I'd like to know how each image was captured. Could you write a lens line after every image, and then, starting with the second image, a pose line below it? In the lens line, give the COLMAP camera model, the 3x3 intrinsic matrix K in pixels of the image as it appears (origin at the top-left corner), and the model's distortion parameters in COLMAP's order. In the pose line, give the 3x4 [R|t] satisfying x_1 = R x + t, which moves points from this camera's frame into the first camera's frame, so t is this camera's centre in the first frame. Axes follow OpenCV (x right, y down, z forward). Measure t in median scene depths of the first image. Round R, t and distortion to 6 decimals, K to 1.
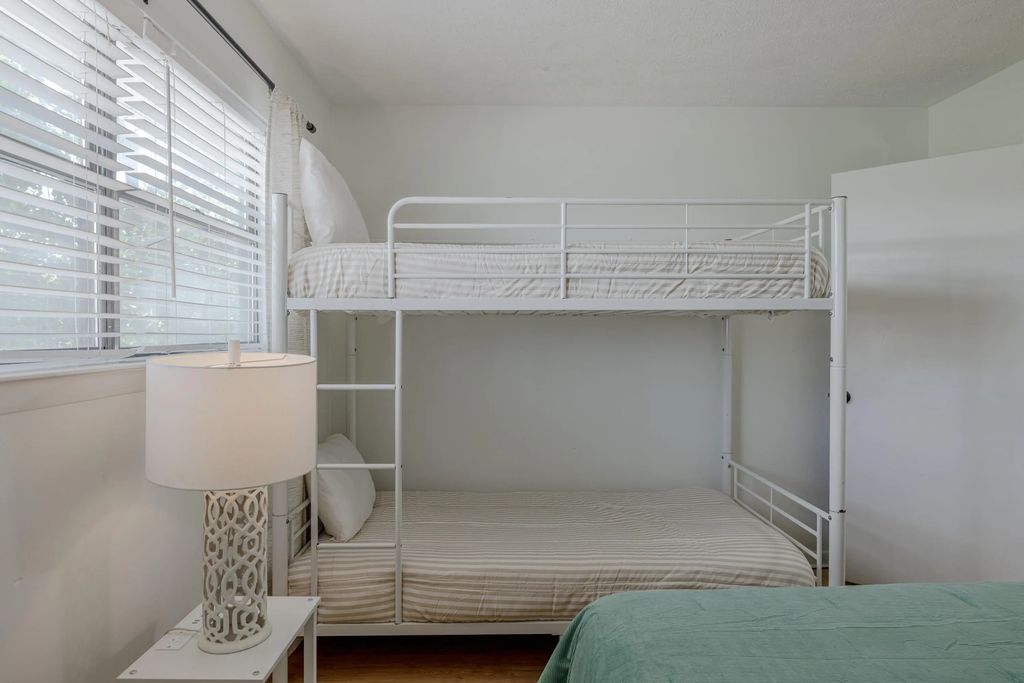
lens RADIAL K [[617.6, 0, 512.1], [0, 617.6, 340.1], [0, 0, 1]] dist [0.005583, -0.004208]
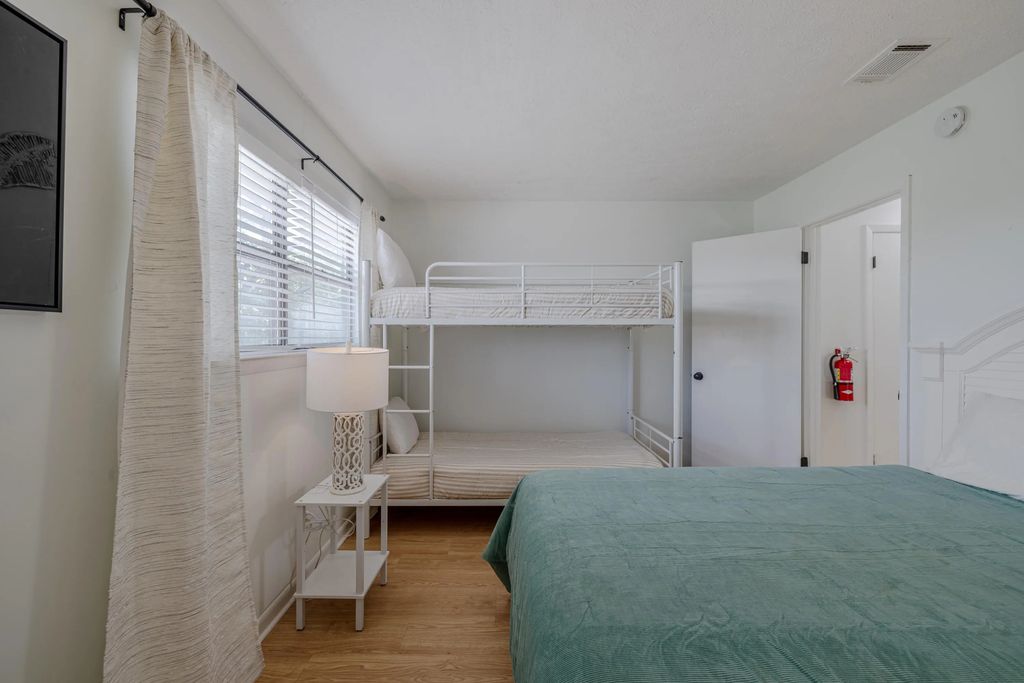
lens RADIAL K [[434.7, 0, 511.7], [0, 434.7, 338.1], [0, 0, 1]] dist [0.002231, 0.000358]
pose [[0.999958, 0.001074, -0.009140, 0.060985], [-0.001173, 0.999941, -0.010840, 0.003750], [0.009128, 0.010850, 0.999899, -0.265398]]
